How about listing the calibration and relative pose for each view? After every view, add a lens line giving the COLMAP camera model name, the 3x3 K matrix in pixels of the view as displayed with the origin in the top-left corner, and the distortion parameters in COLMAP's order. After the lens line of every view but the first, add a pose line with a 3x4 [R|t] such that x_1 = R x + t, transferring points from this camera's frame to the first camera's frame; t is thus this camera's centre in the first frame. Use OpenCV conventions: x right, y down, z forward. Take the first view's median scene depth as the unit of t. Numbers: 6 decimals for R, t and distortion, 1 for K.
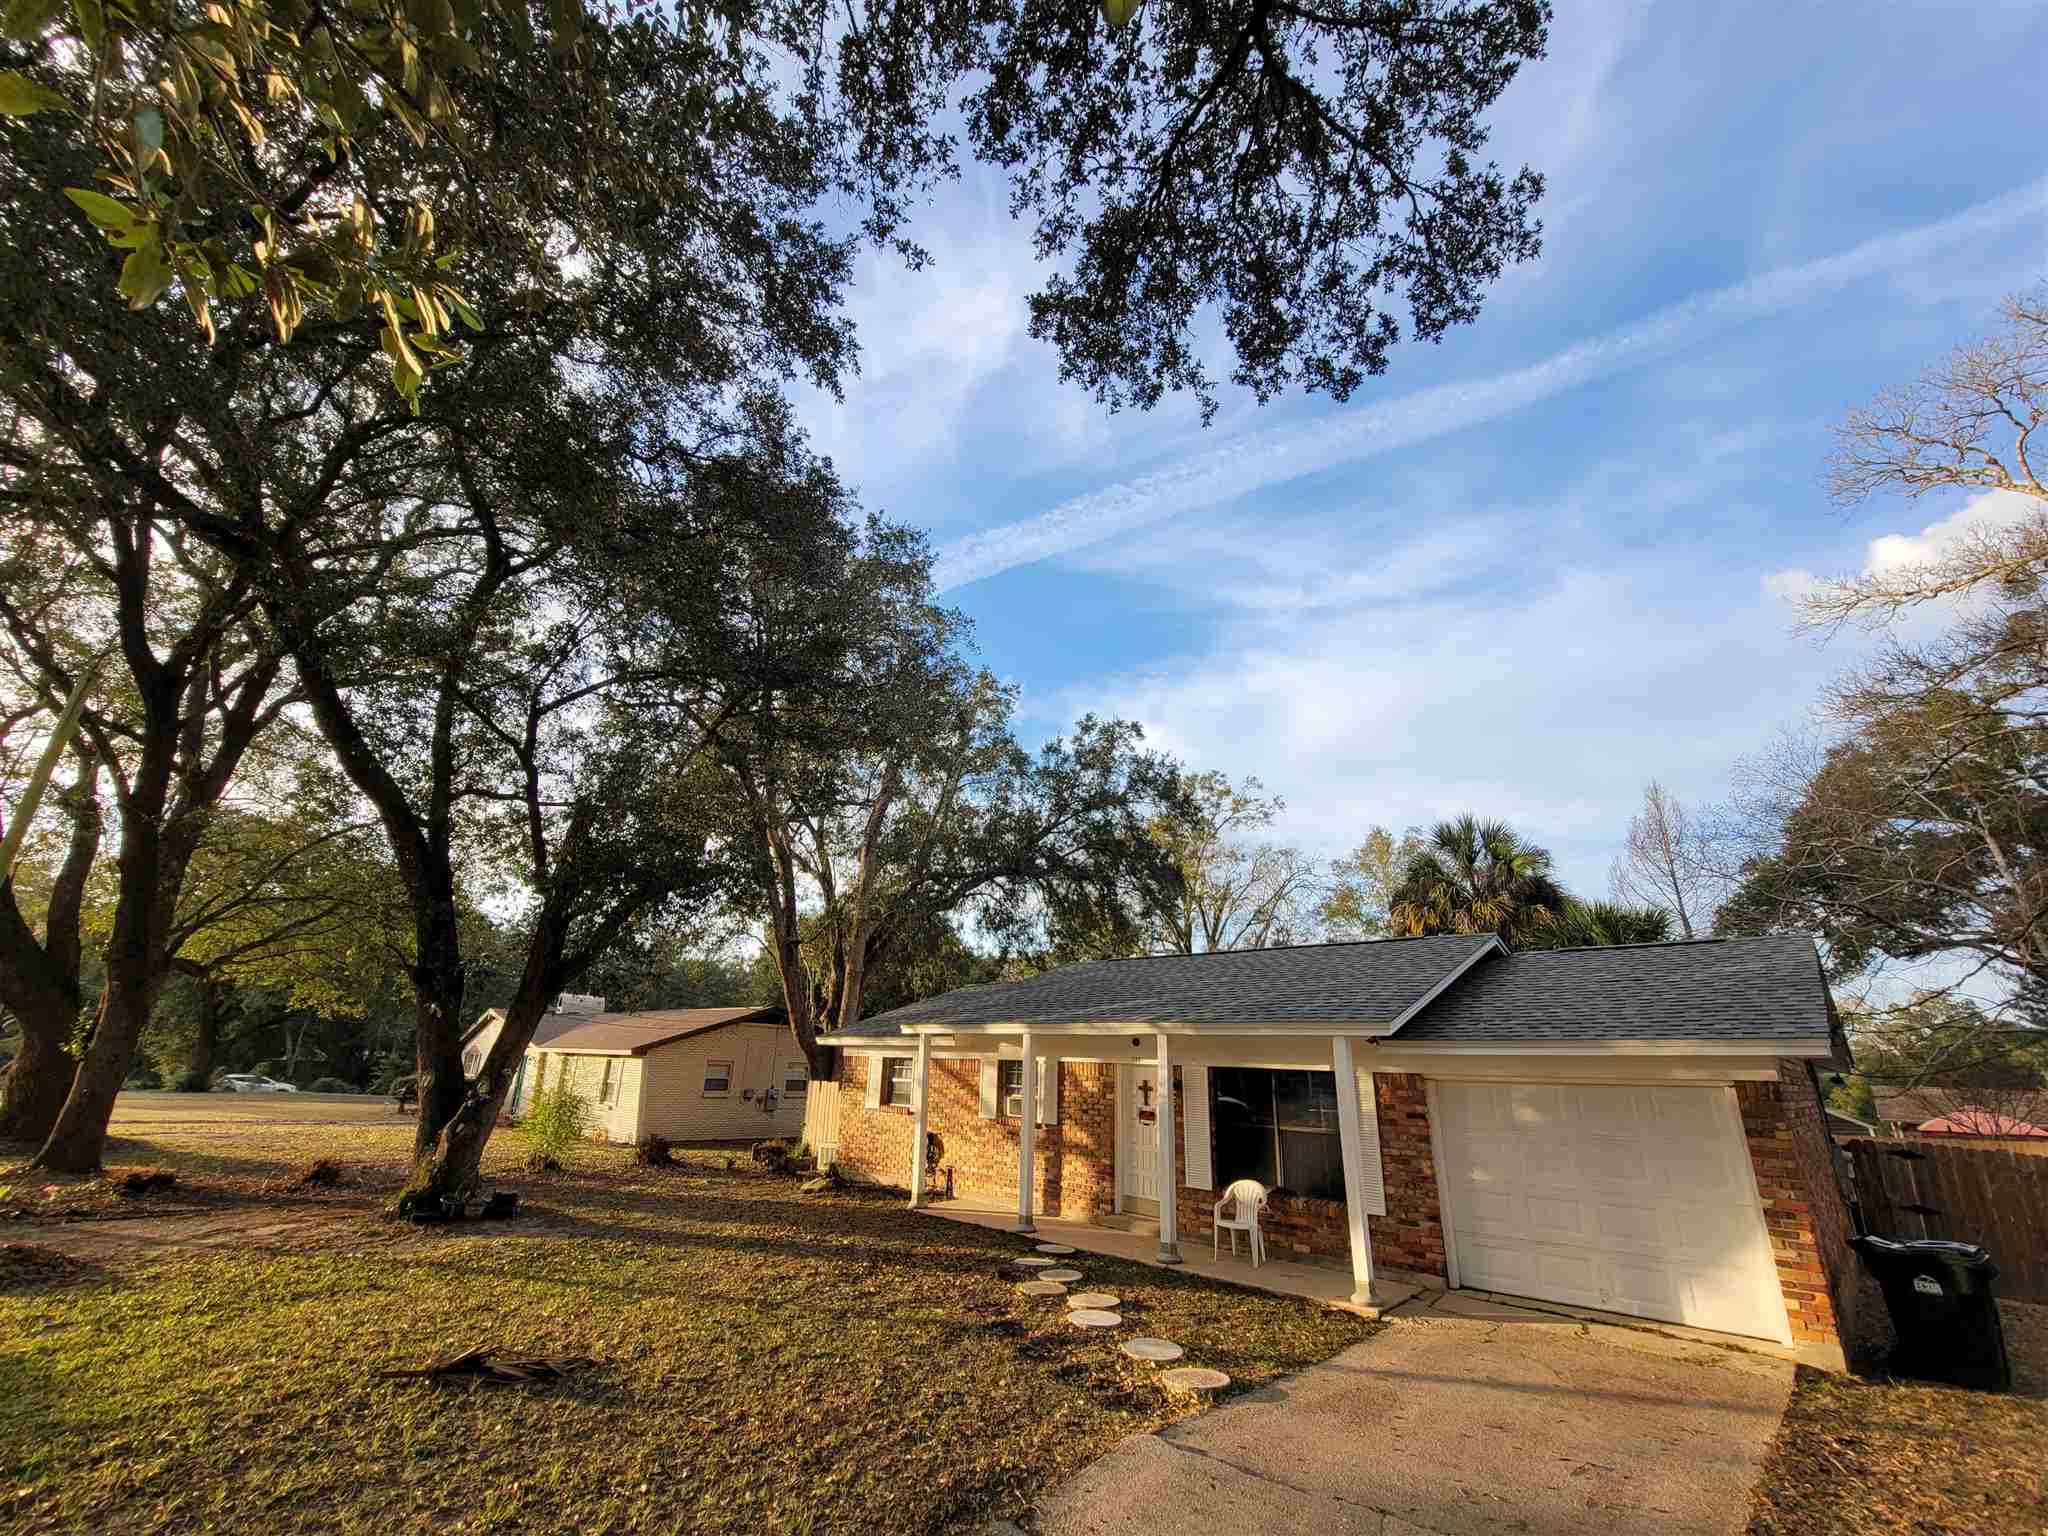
lens RADIAL K [[829.8, 0, 1028.0], [0, 829.8, 776.8], [0, 0, 1]] dist [-0.006406, 0.000343]
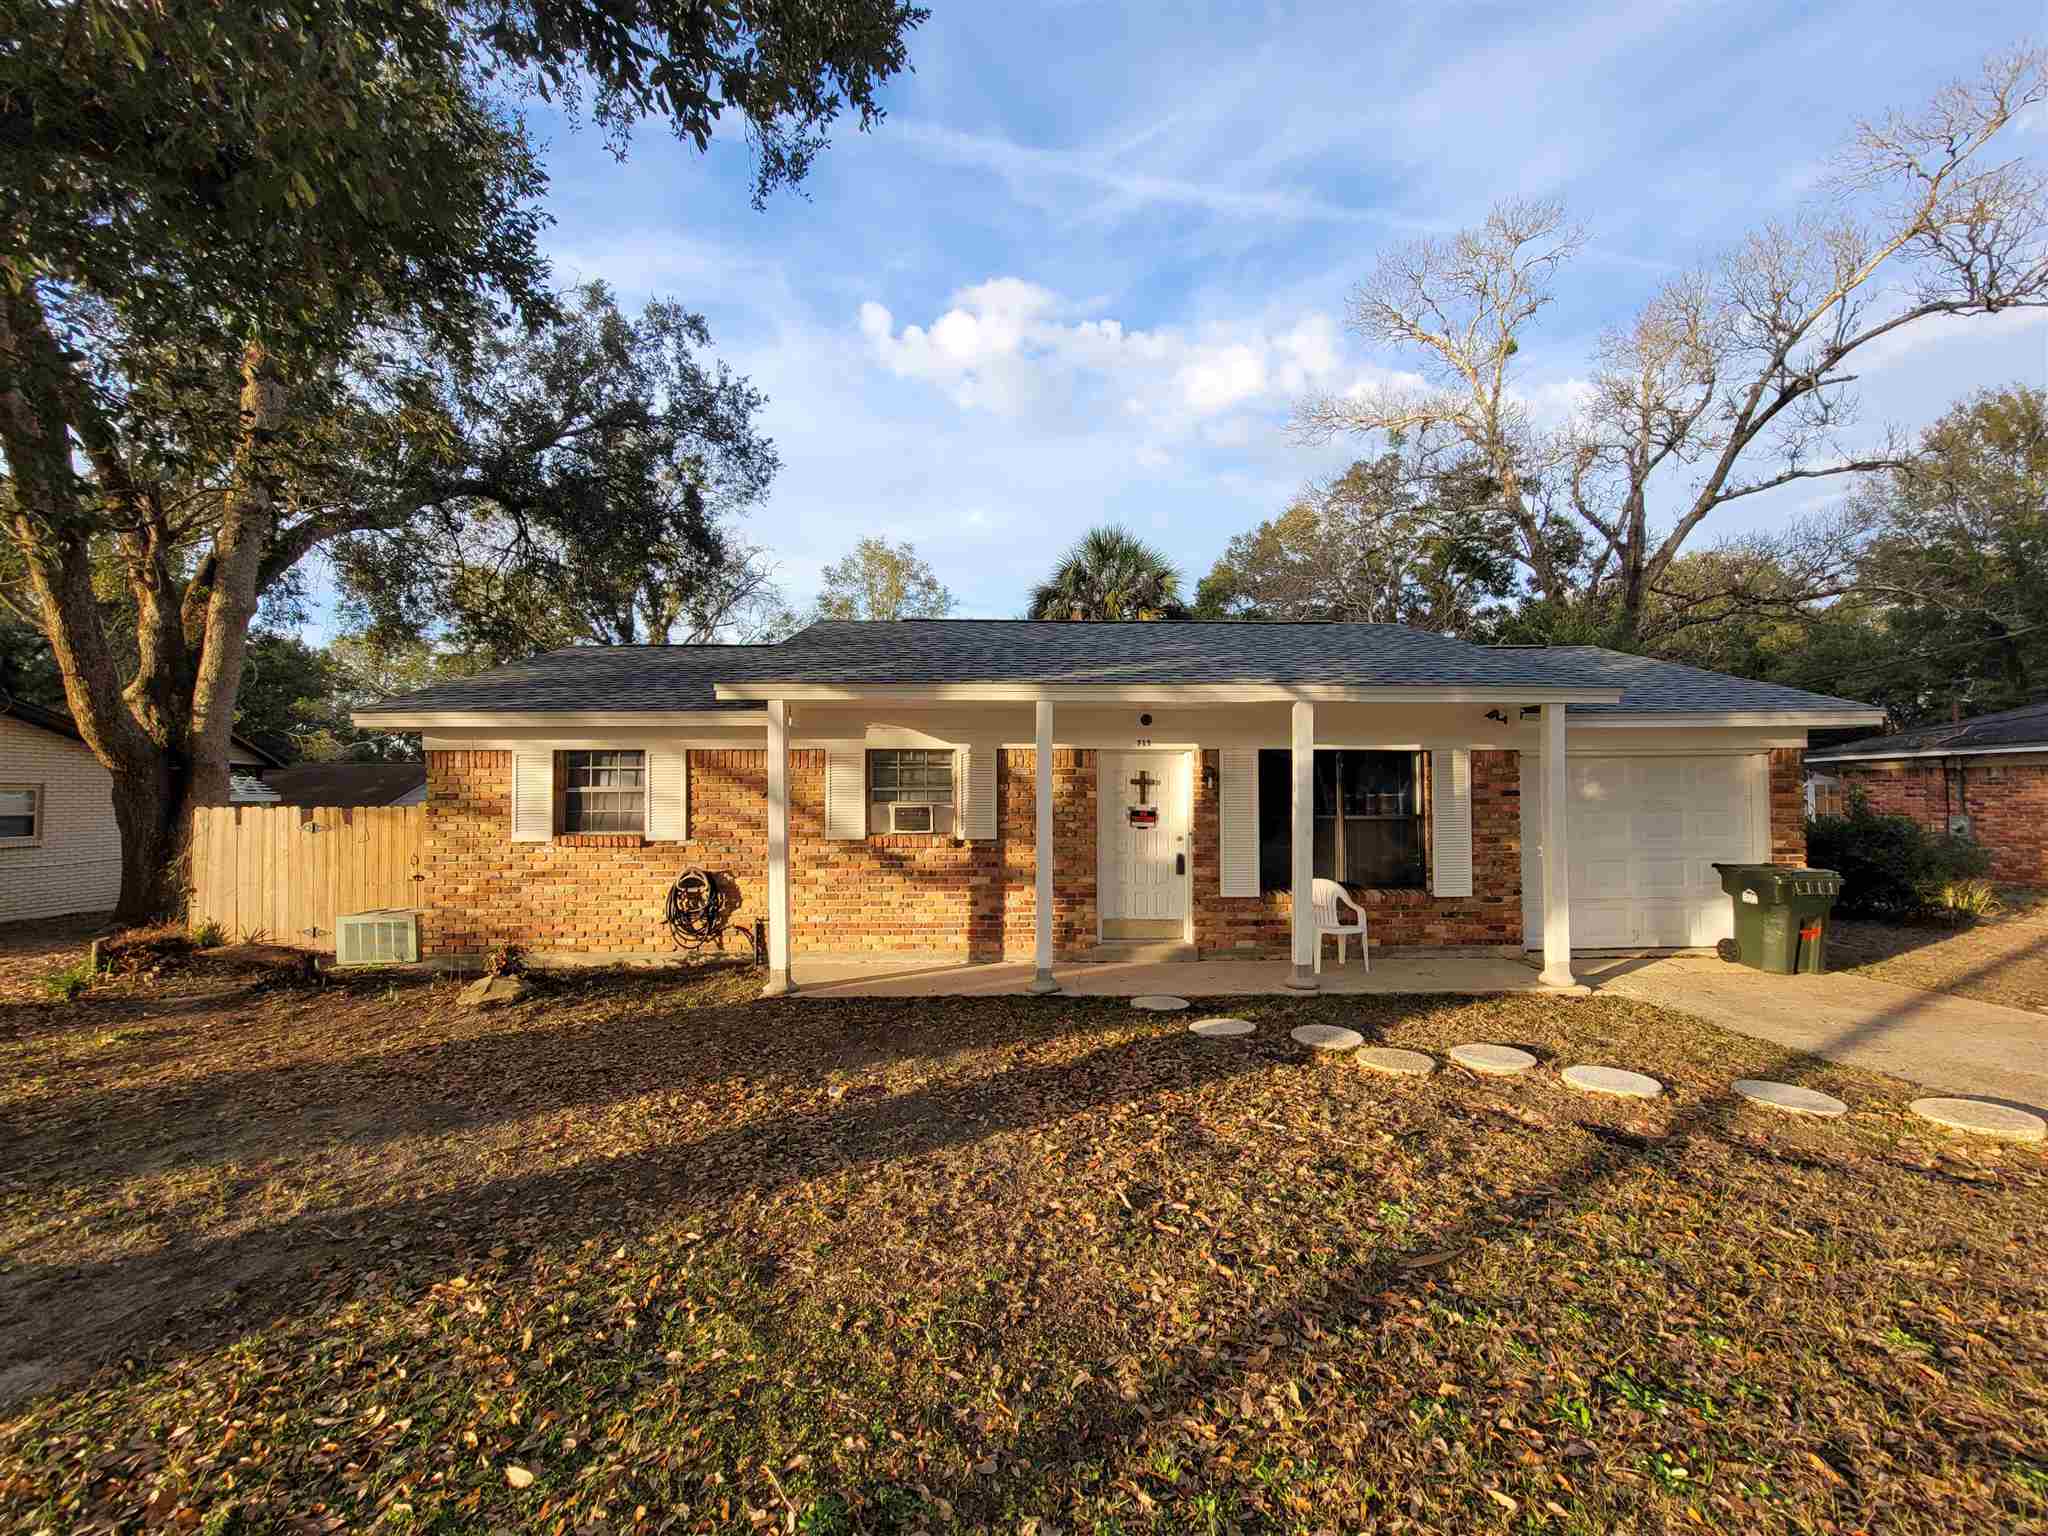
lens RADIAL K [[829.8, 0, 1016.2], [0, 829.8, 768.8], [0, 0, 1]] dist [-0.006406, 0.000343]
pose [[0.707122, -0.008908, 0.707035, -0.427960], [-0.207659, 0.953212, 0.219694, 0.217532], [-0.675911, -0.302173, 0.672187, 0.560284]]
